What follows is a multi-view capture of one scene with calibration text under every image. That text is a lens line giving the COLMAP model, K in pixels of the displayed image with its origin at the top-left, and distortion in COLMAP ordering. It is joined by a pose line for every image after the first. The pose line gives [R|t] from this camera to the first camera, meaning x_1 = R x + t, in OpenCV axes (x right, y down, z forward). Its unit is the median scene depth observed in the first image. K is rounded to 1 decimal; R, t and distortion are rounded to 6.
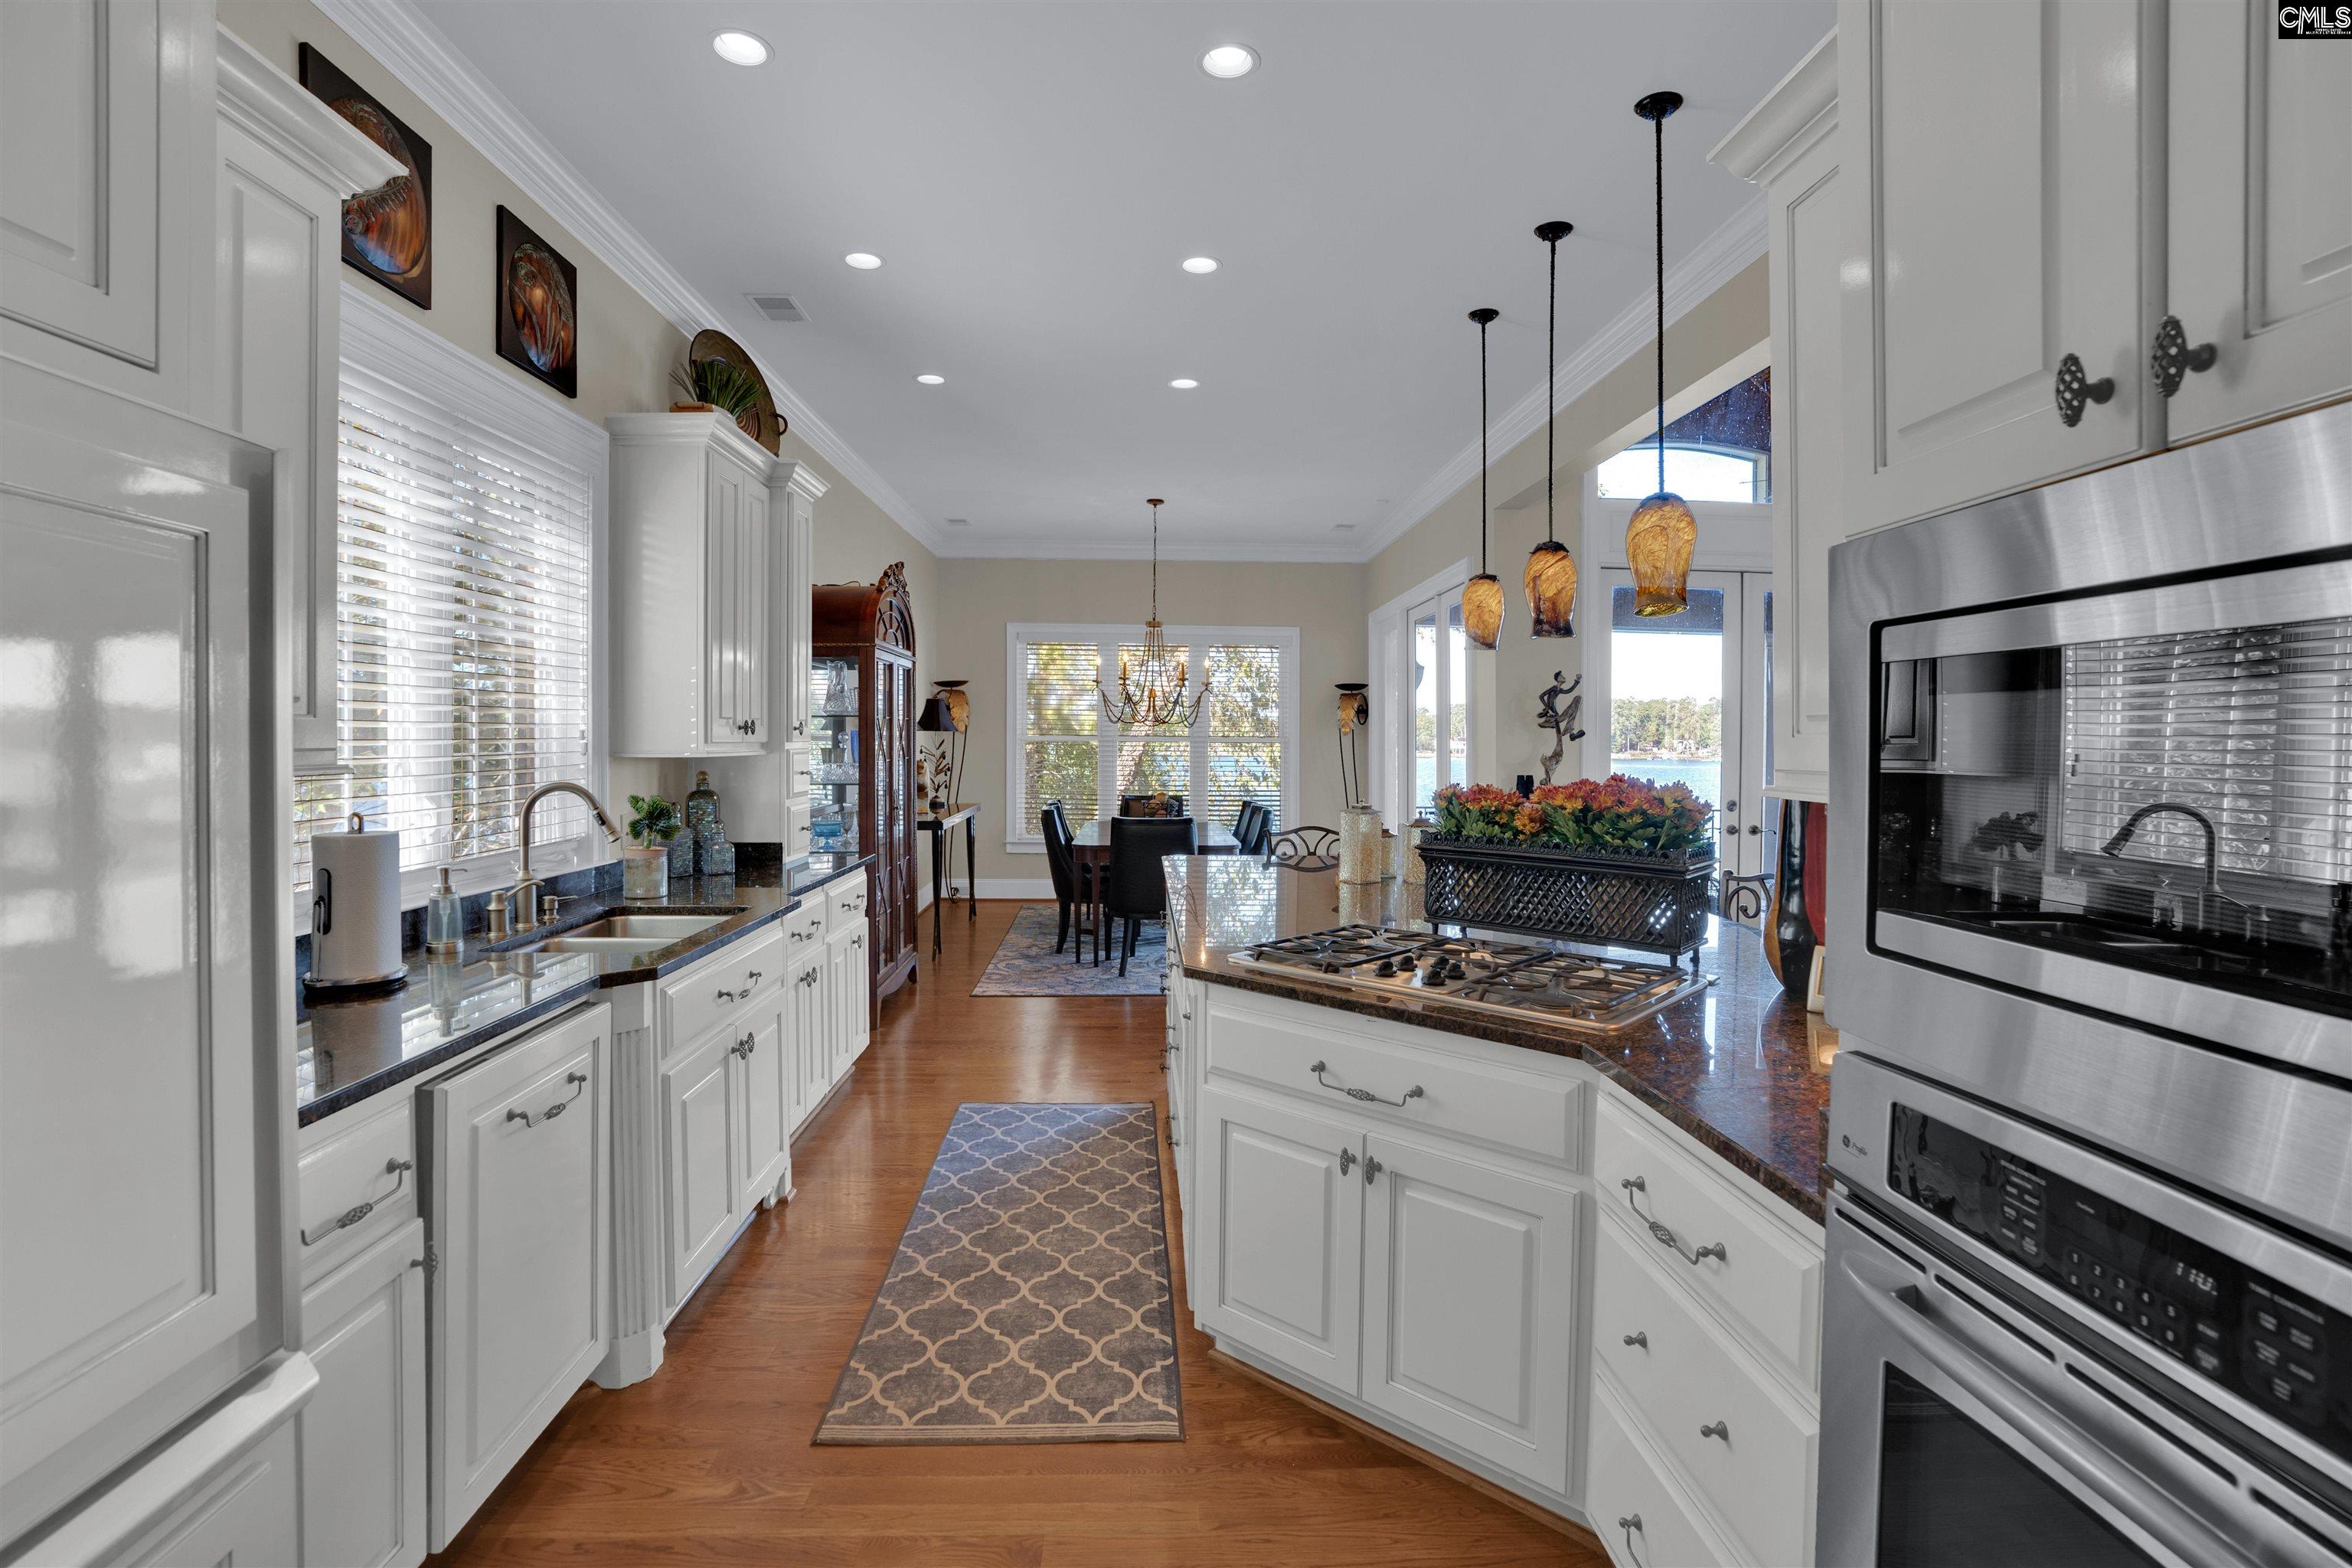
lens RADIAL K [[1113.9, 0, 1189.4], [0, 1113.9, 757.0], [0, 0, 1]] dist [-0.063247, 0.025552]
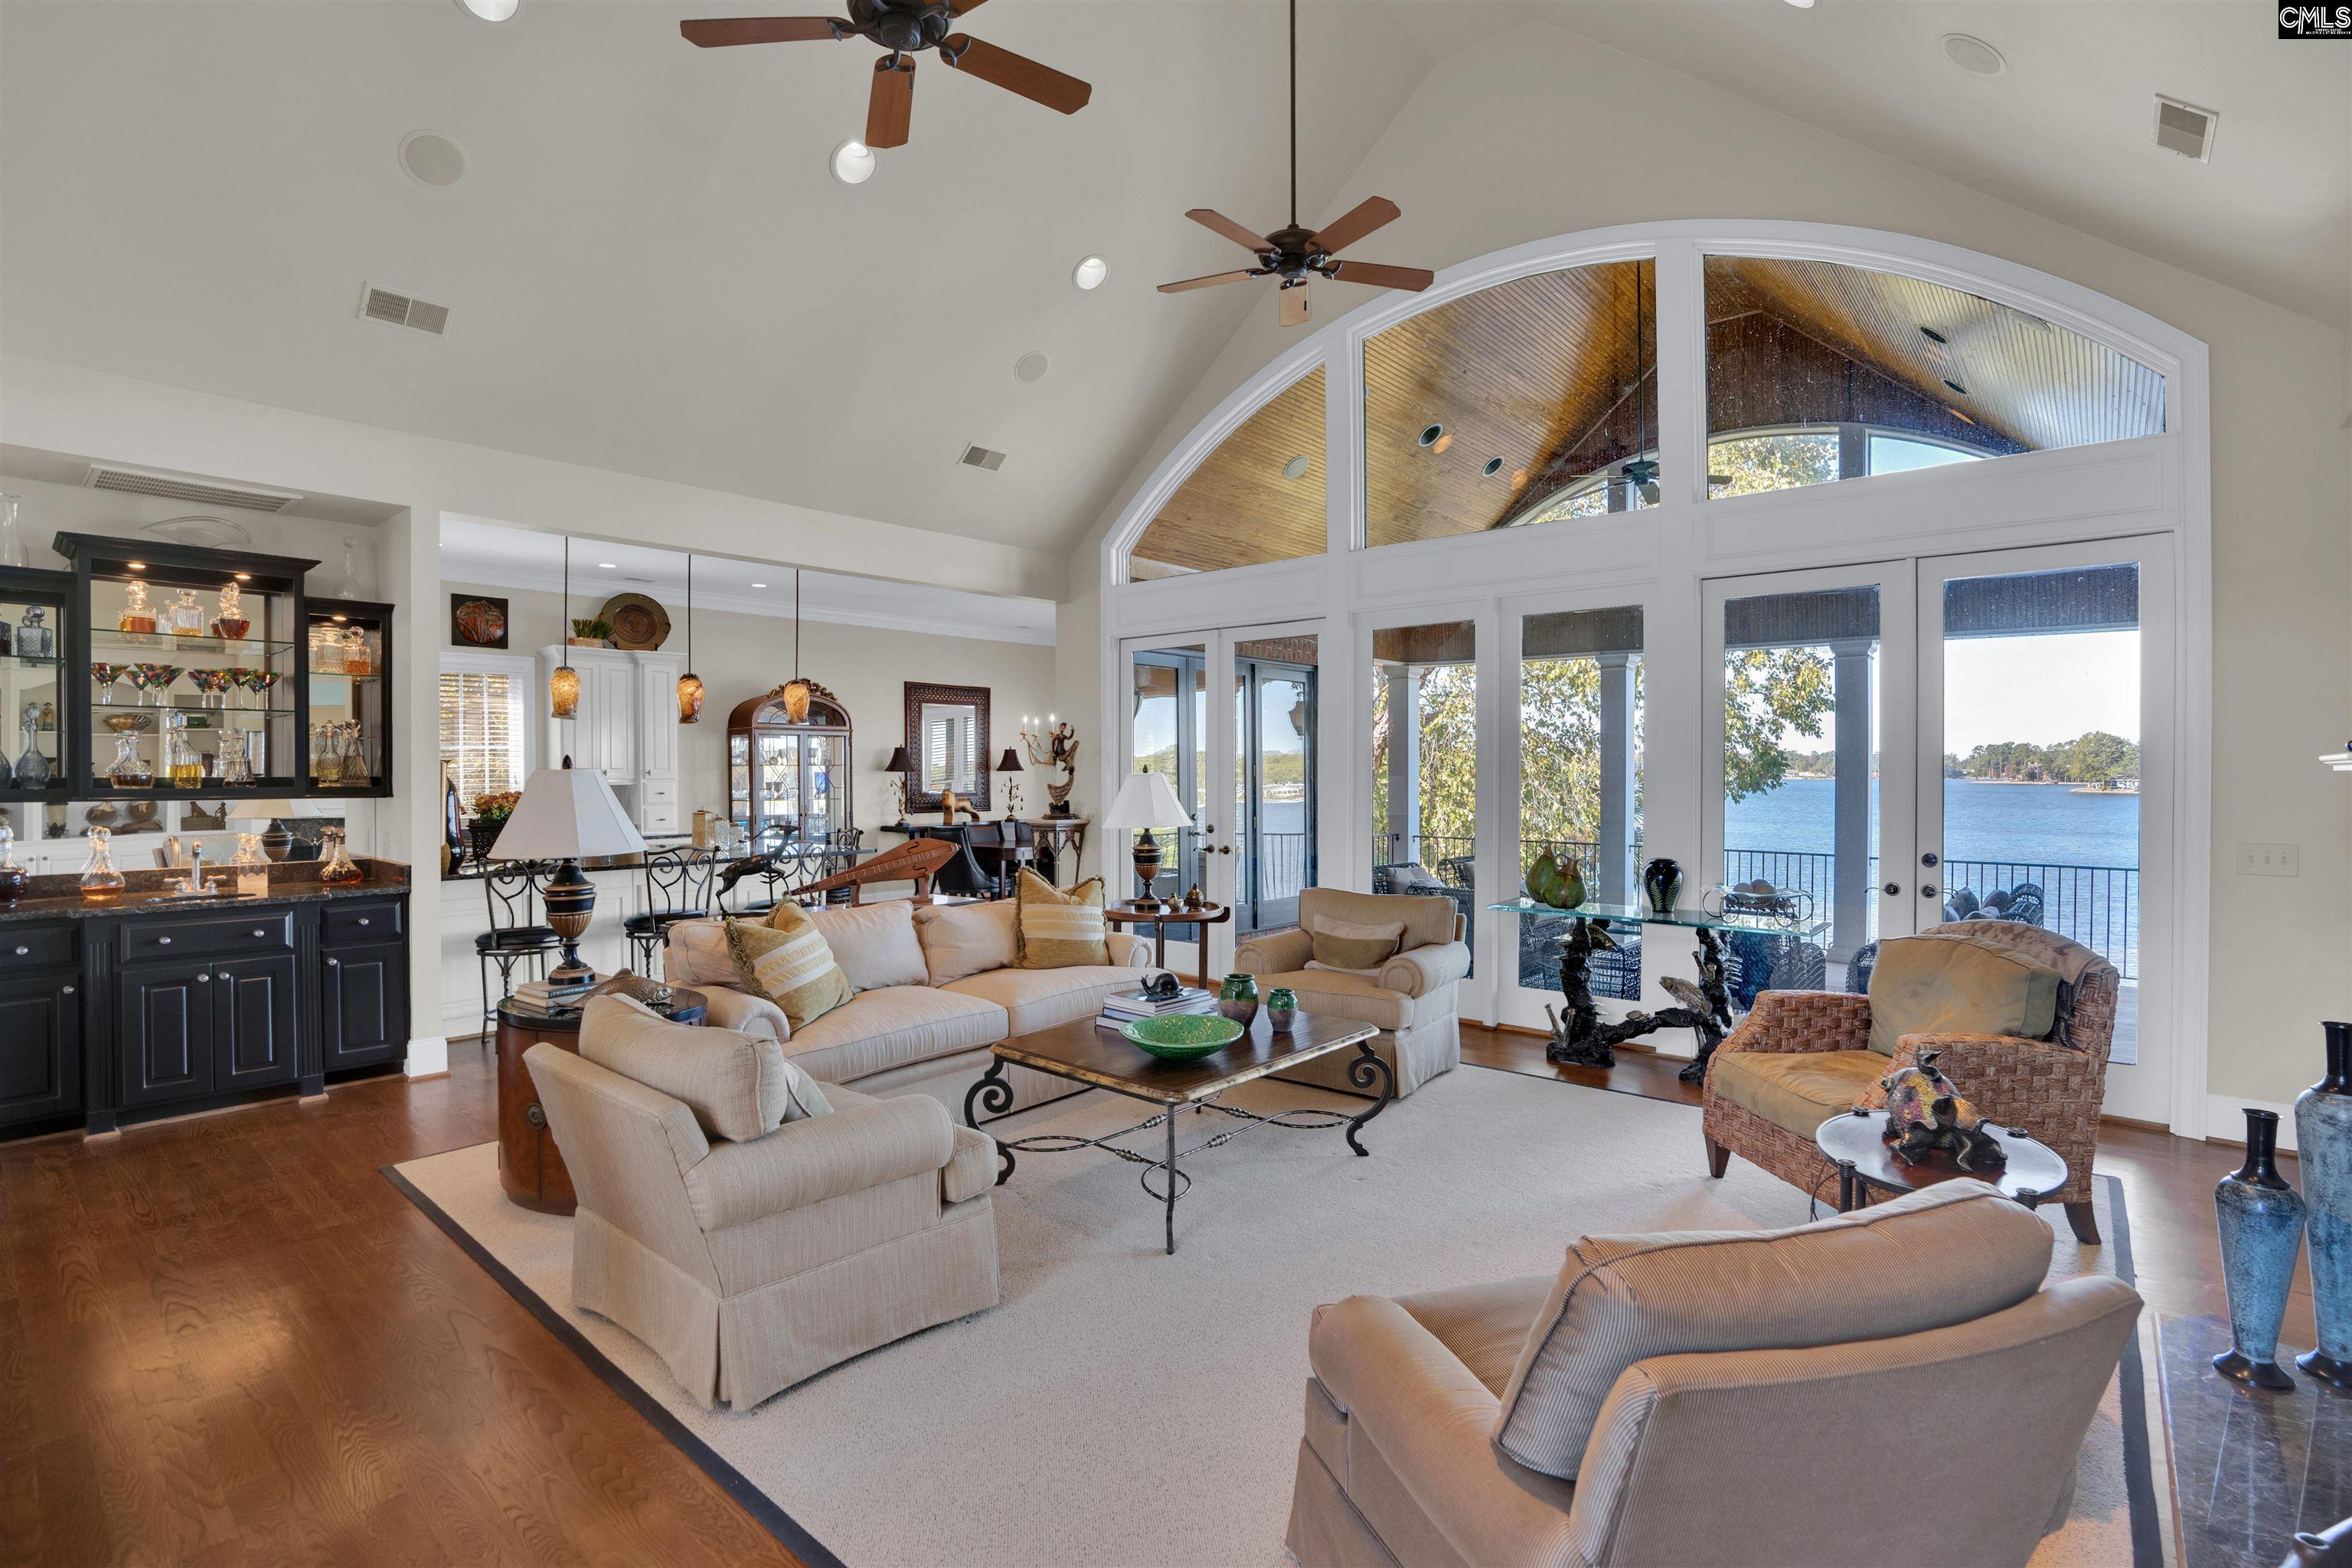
lens RADIAL K [[1106.3, 0, 1182.6], [0, 1106.3, 773.9], [0, 0, 1]] dist [-0.064325, 0.023884]
pose [[0.724775, -0.007817, -0.688941, 1.362922], [-0.005787, 0.999831, -0.017433, 0.007026], [0.688961, 0.016622, 0.724608, 0.125718]]
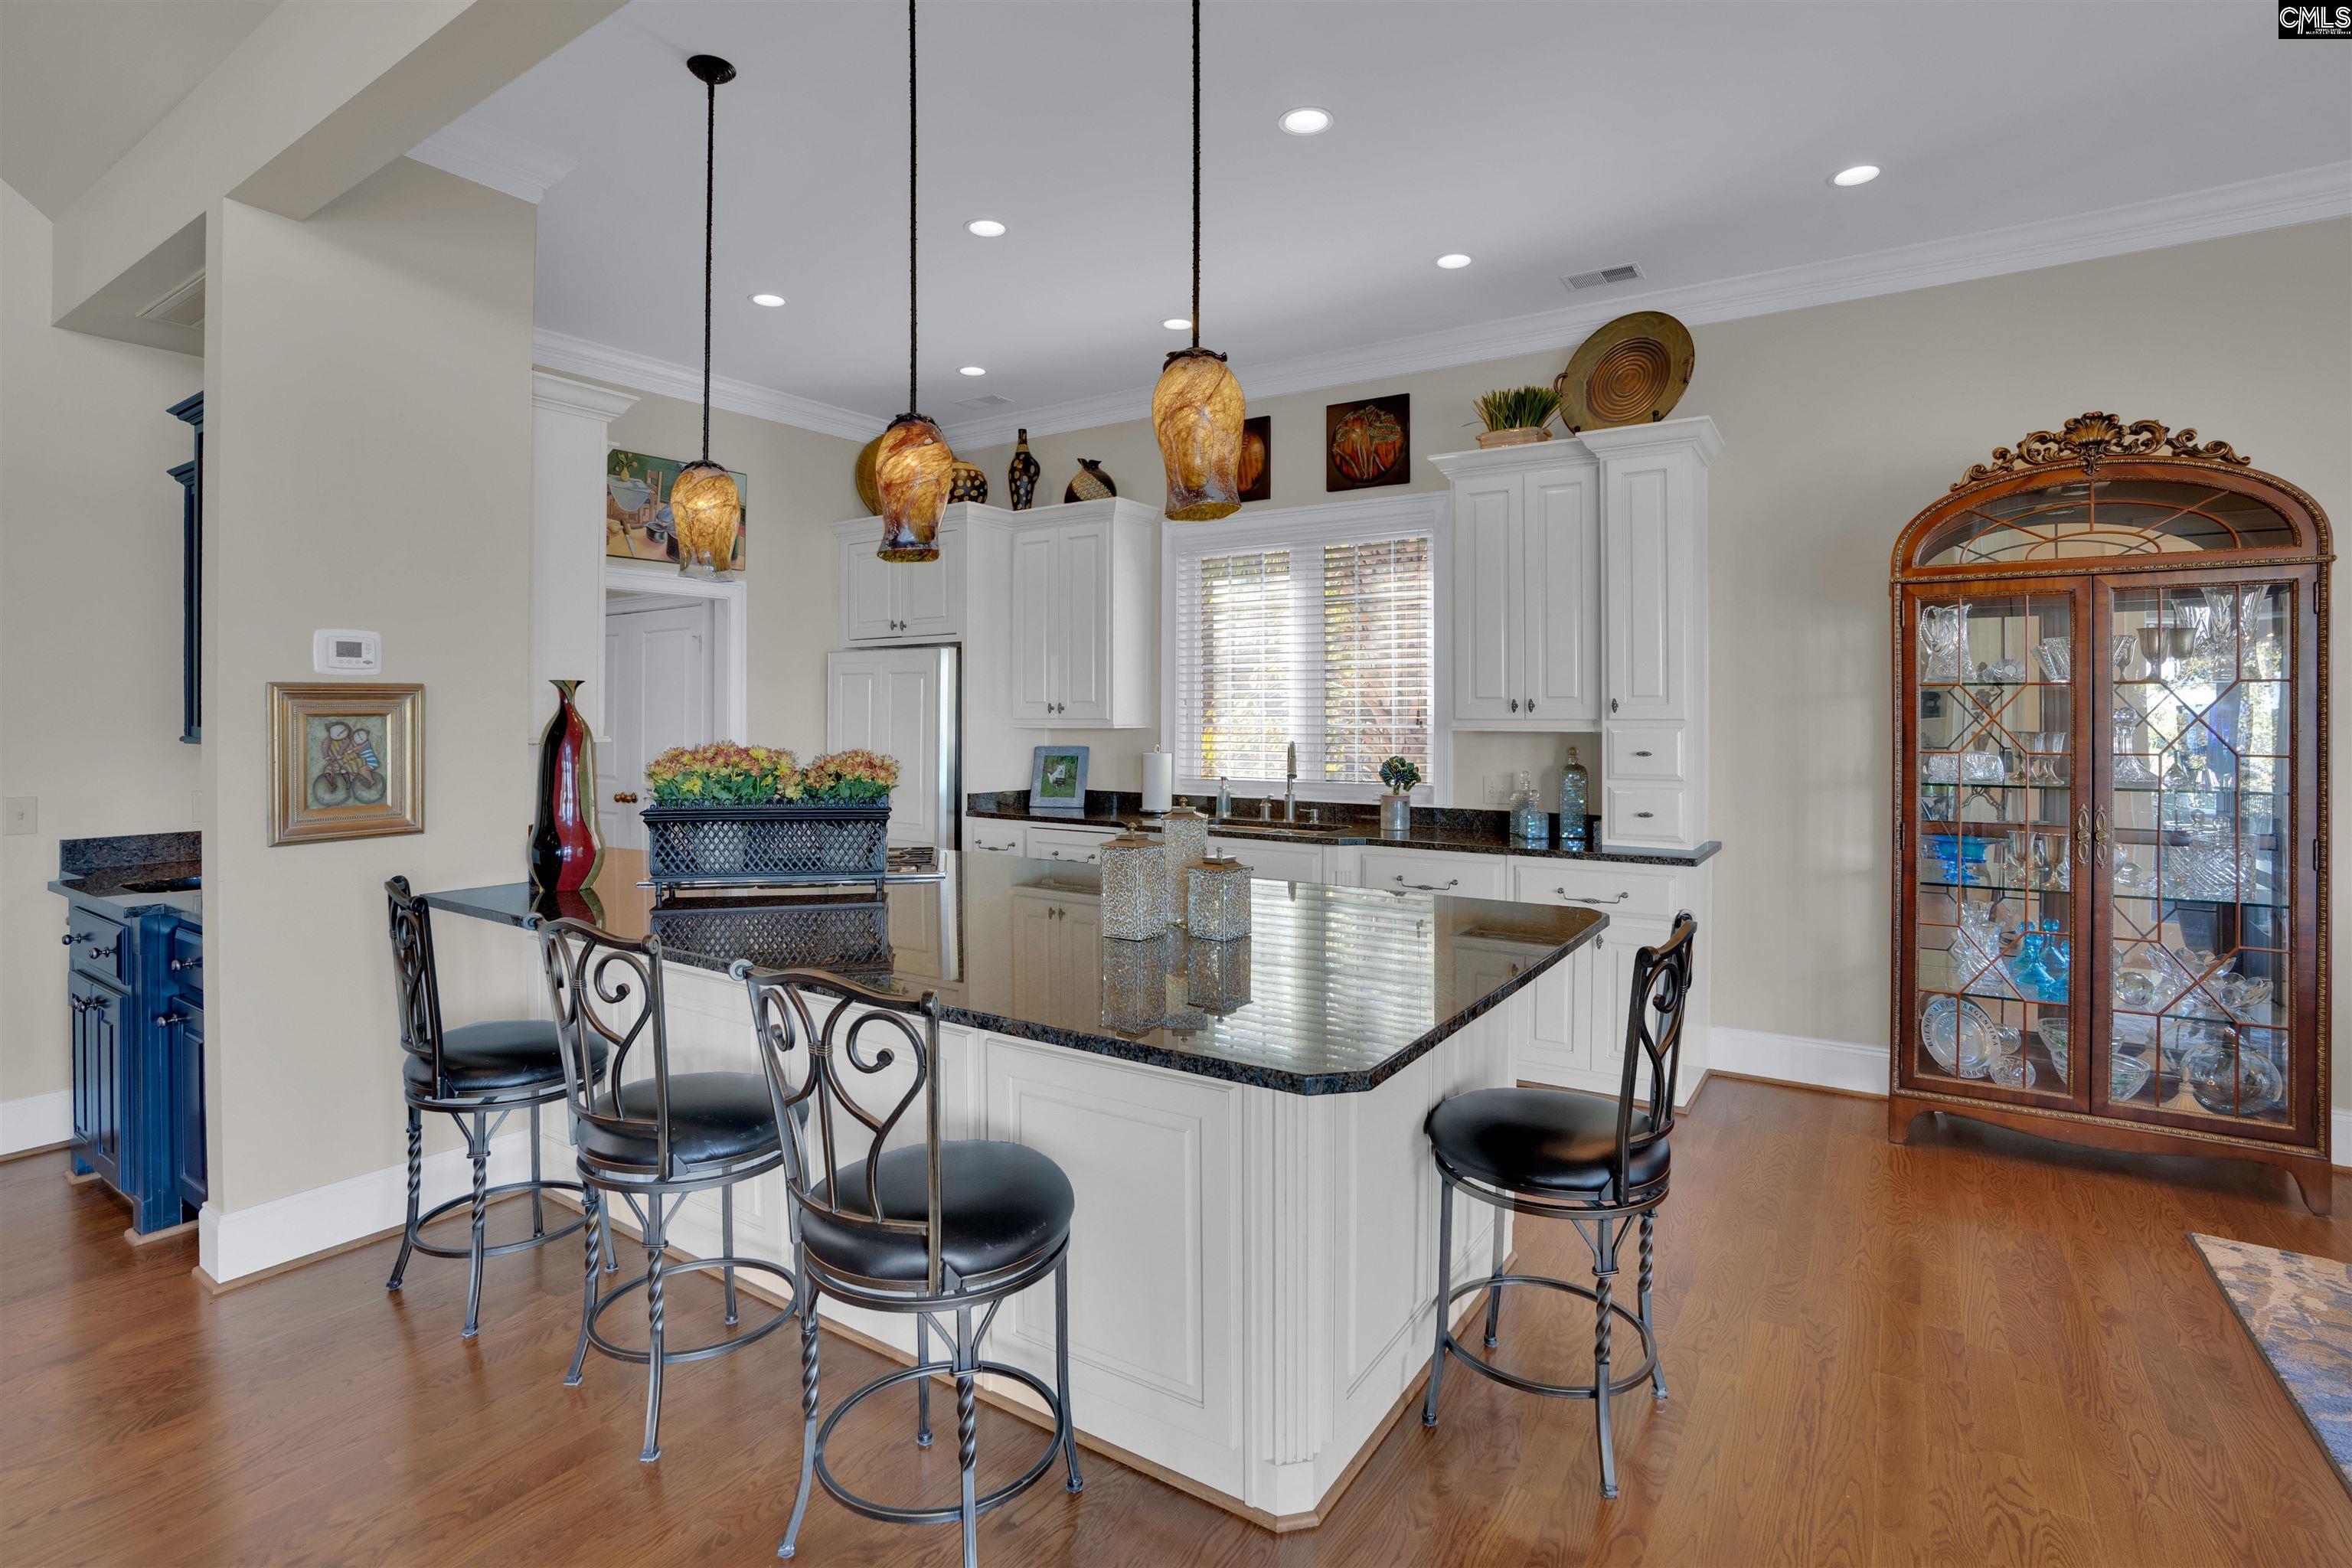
lens RADIAL K [[1132.8, 0, 1174.8], [0, 1132.8, 720.4], [0, 0, 1]] dist [-0.062017, 0.029600]
pose [[-0.593407, 0.006193, -0.804879, 0.471369], [-0.015008, 0.999711, 0.018757, -0.017922], [0.804763, 0.023210, -0.593142, 0.922573]]
